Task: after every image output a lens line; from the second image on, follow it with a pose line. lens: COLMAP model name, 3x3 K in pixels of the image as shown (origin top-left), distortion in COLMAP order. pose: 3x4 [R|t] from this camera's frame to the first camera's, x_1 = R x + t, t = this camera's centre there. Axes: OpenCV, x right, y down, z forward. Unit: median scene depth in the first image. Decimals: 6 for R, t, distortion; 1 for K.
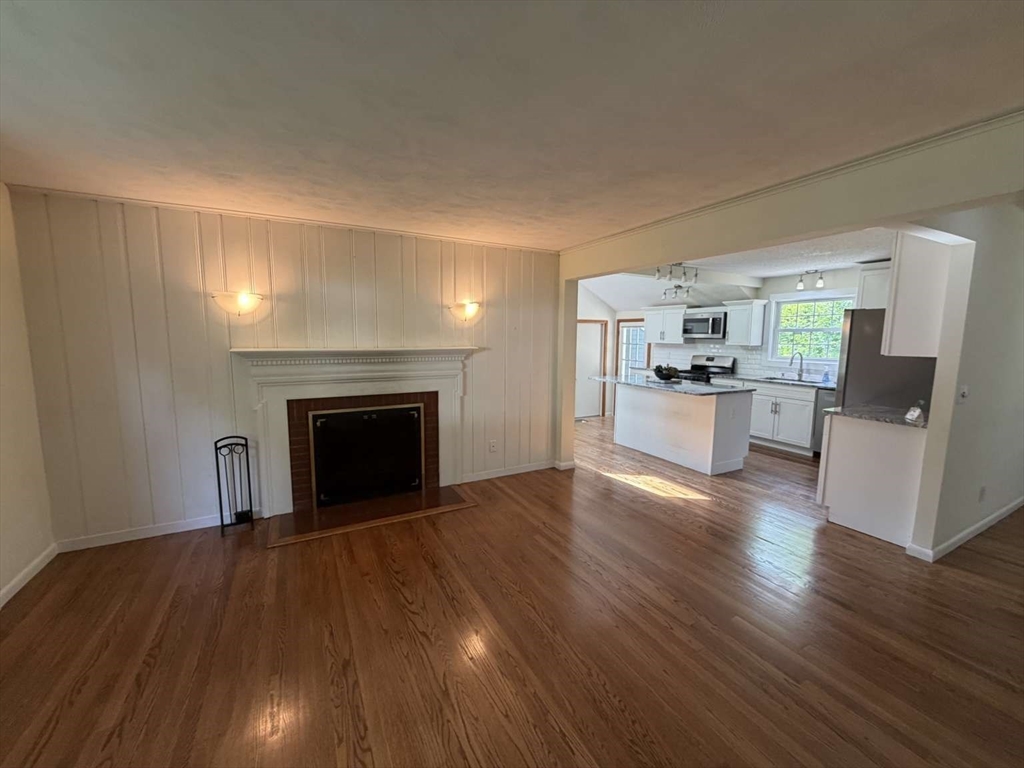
lens RADIAL K [[407.4, 0, 507.8], [0, 407.4, 387.7], [0, 0, 1]] dist [0.000757, 0.000400]
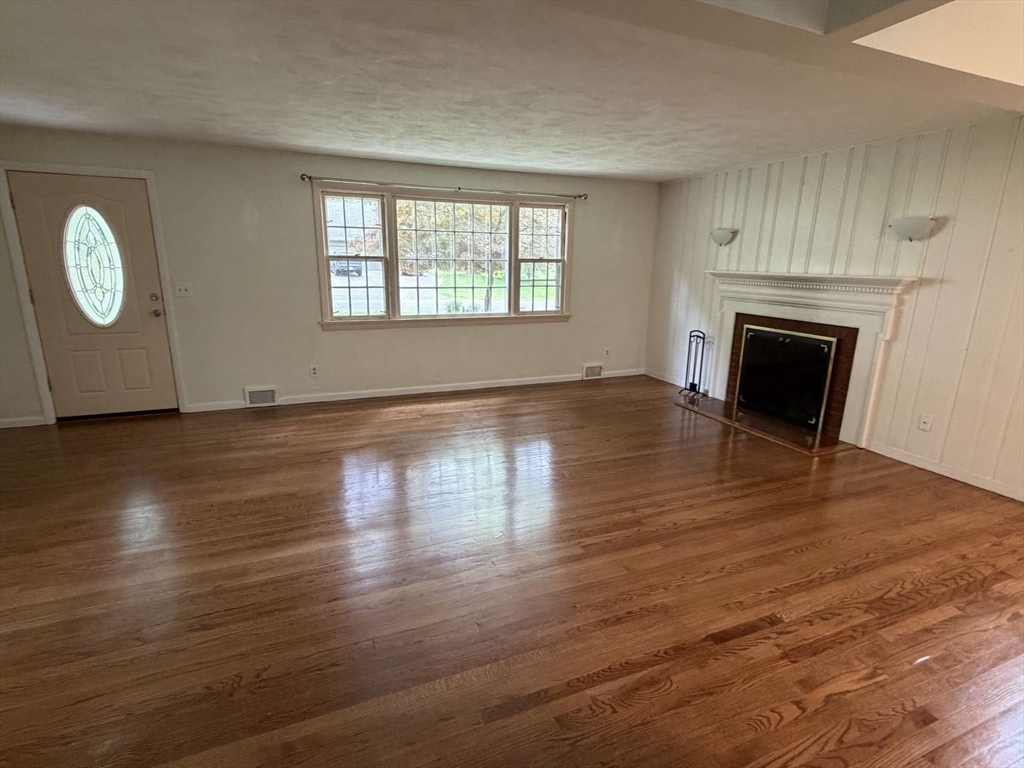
lens RADIAL K [[507.3, 0, 512.0], [0, 507.3, 384.0], [0, 0, 1]] dist [0.003967, 0.000677]
pose [[-0.093029, 0.229980, -0.968739, 0.611977], [-0.143300, 0.959736, 0.241603, -0.021159], [0.985297, 0.161297, -0.056327, 0.238706]]
